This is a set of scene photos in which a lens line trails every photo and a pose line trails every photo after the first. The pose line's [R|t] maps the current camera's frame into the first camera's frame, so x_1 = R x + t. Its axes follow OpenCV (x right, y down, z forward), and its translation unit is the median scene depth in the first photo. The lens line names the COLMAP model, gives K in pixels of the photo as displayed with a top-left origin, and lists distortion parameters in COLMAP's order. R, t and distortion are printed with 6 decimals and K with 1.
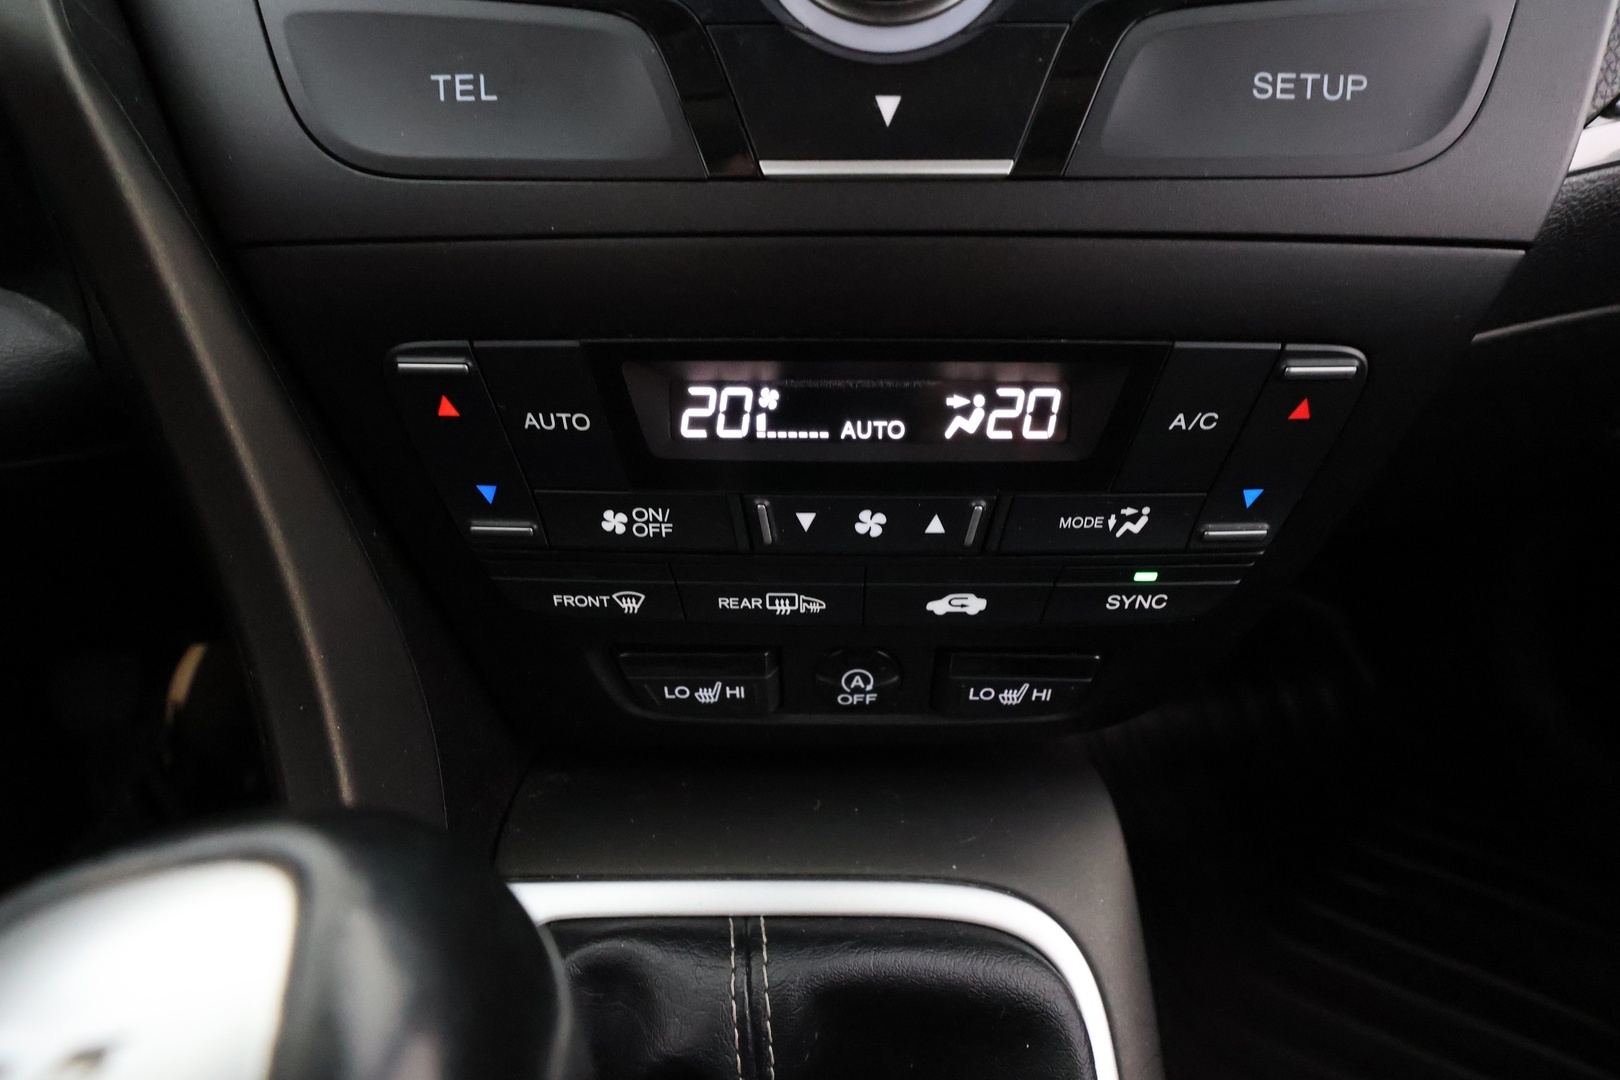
lens RADIAL K [[780.5, 0, 818.4], [0, 780.5, 556.7], [0, 0, 1]] dist [-0.003373, -0.000146]
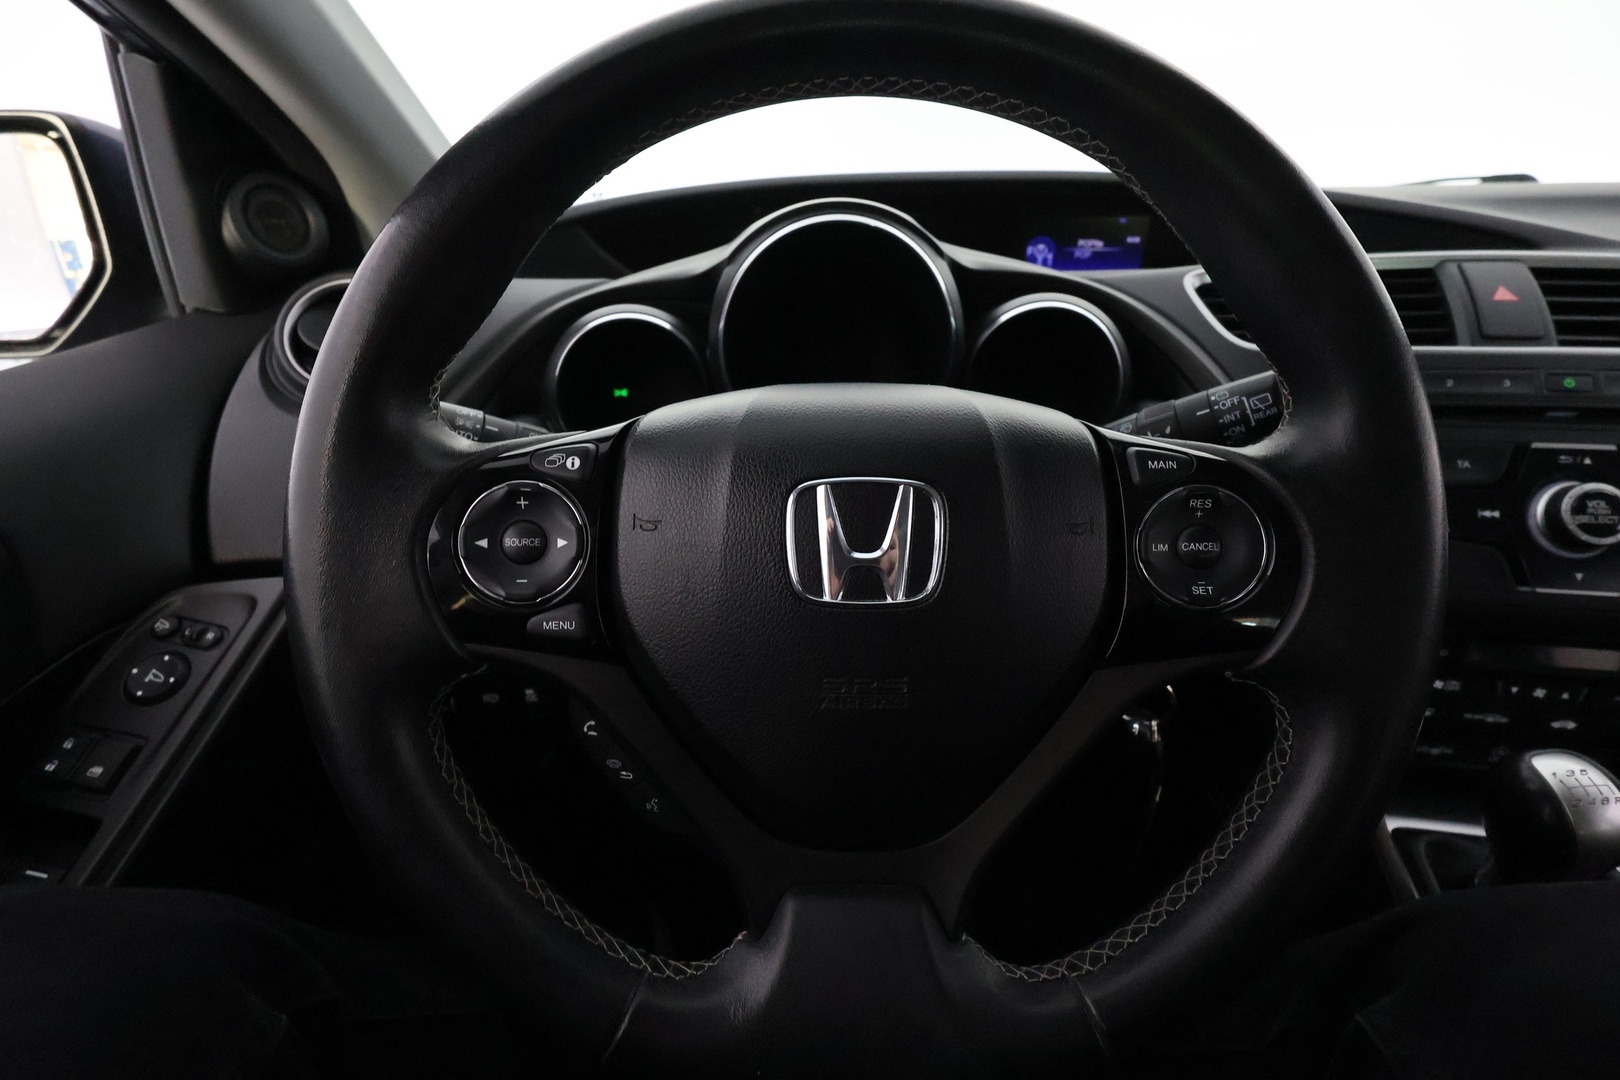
lens RADIAL K [[809.5, 0, 806.3], [0, 809.5, 534.6], [0, 0, 1]] dist [-0.000899, -0.000580]
pose [[0.982193, 0.053584, -0.180071, -2.158134], [-0.079675, 0.986807, -0.140941, 0.017722], [0.170143, 0.152778, 0.973504, -2.544092]]
